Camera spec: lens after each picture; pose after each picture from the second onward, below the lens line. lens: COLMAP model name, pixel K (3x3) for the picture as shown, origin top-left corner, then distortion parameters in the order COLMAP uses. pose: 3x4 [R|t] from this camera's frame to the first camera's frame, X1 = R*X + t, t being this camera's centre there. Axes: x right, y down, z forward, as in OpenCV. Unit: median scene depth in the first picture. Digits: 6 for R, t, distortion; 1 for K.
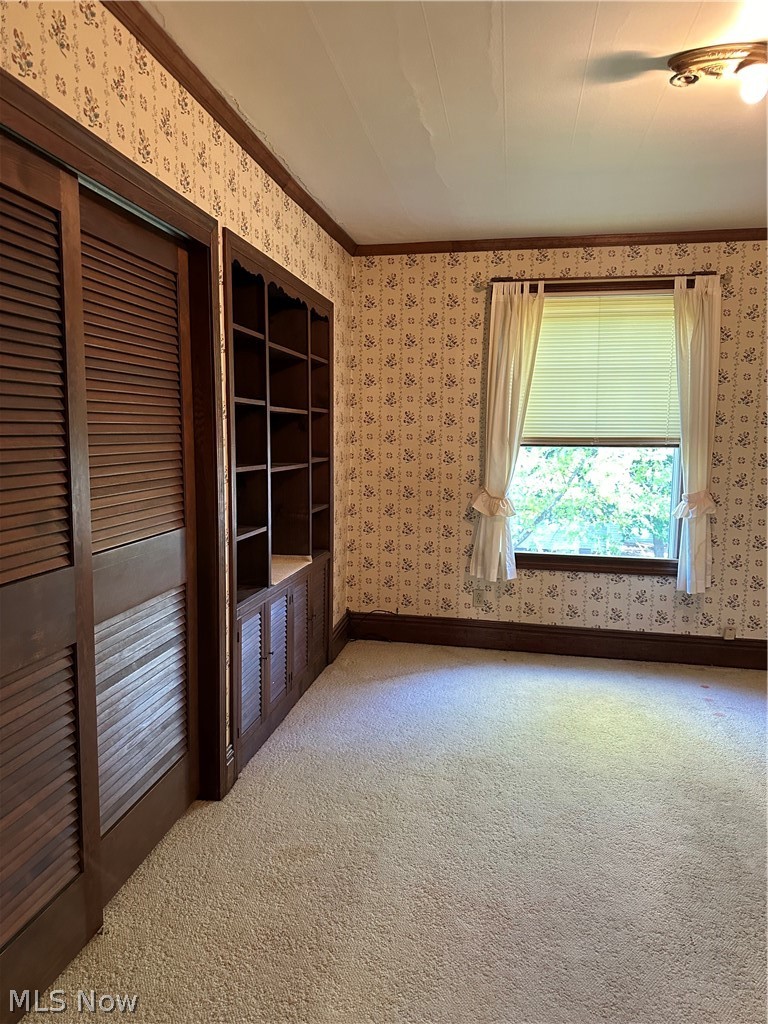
lens RADIAL K [[716.6, 0, 384.6], [0, 716.6, 518.6], [0, 0, 1]] dist [0.083841, -0.103883]
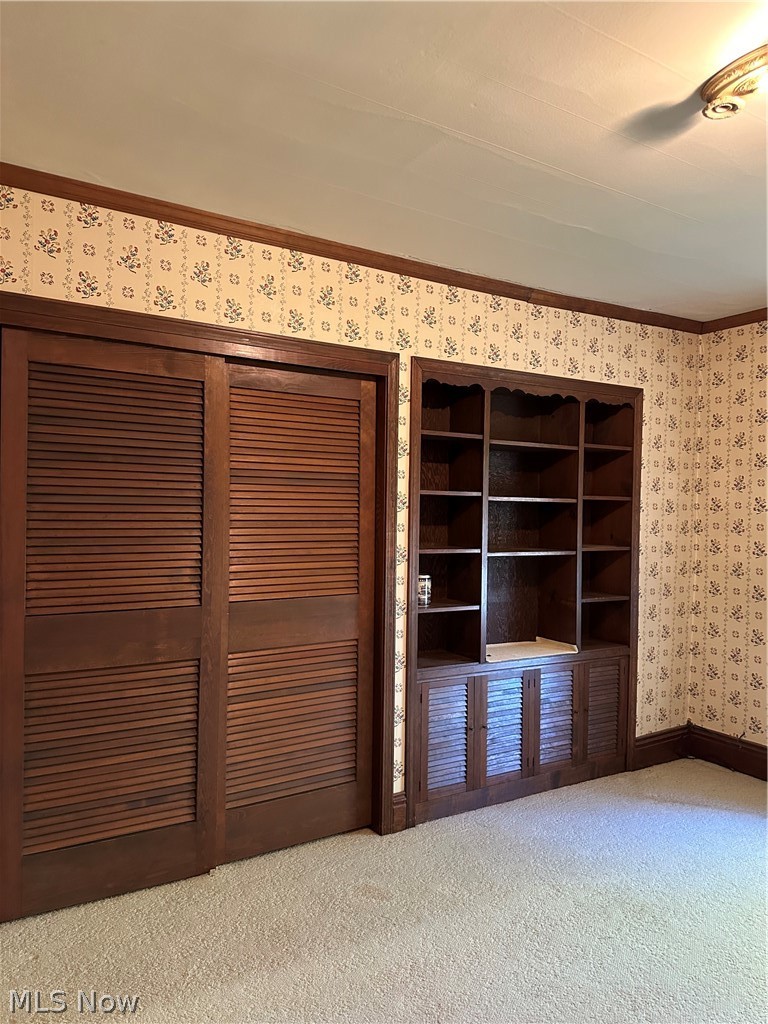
lens RADIAL K [[716.6, 0, 365.4], [0, 716.6, 524.1], [0, 0, 1]] dist [0.083841, -0.103883]
pose [[0.672228, 0.012568, -0.740237, 0.377958], [-0.097015, 0.992730, -0.071247, -0.012615], [0.733960, 0.119709, 0.668560, 0.093063]]
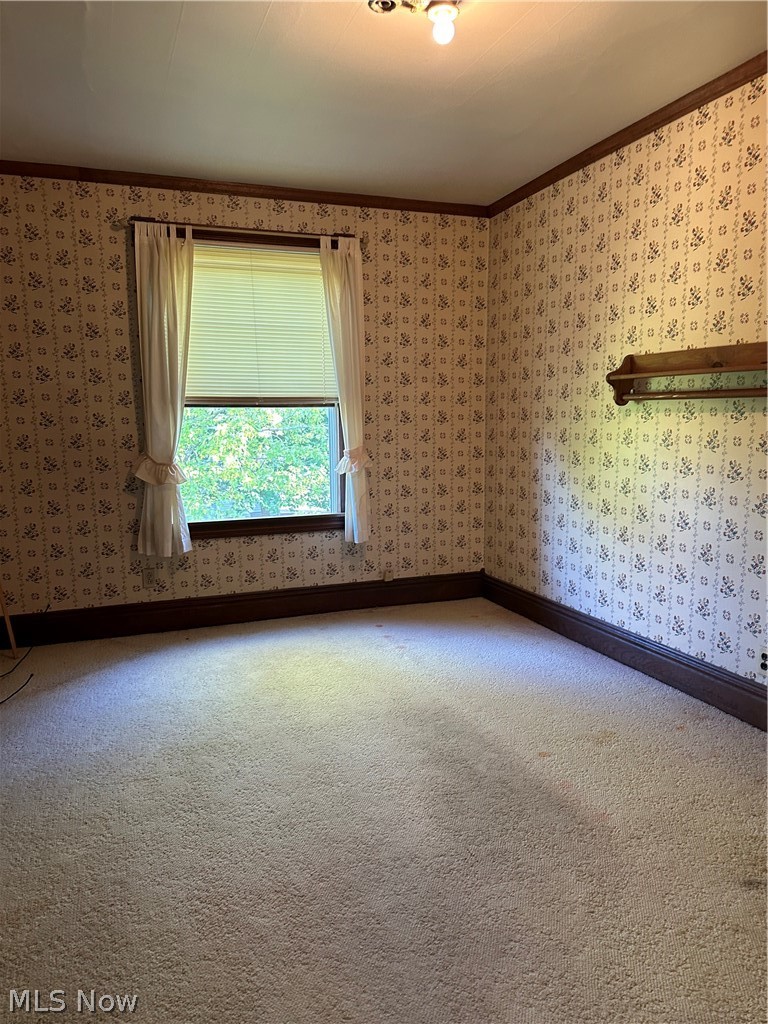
lens RADIAL K [[716.6, 0, 387.4], [0, 716.6, 517.9], [0, 0, 1]] dist [0.083841, -0.103883]
pose [[0.857264, -0.098451, 0.505378, -0.070538], [0.085842, 0.995140, 0.048247, 0.019822], [-0.507672, 0.002023, 0.861548, 0.072926]]
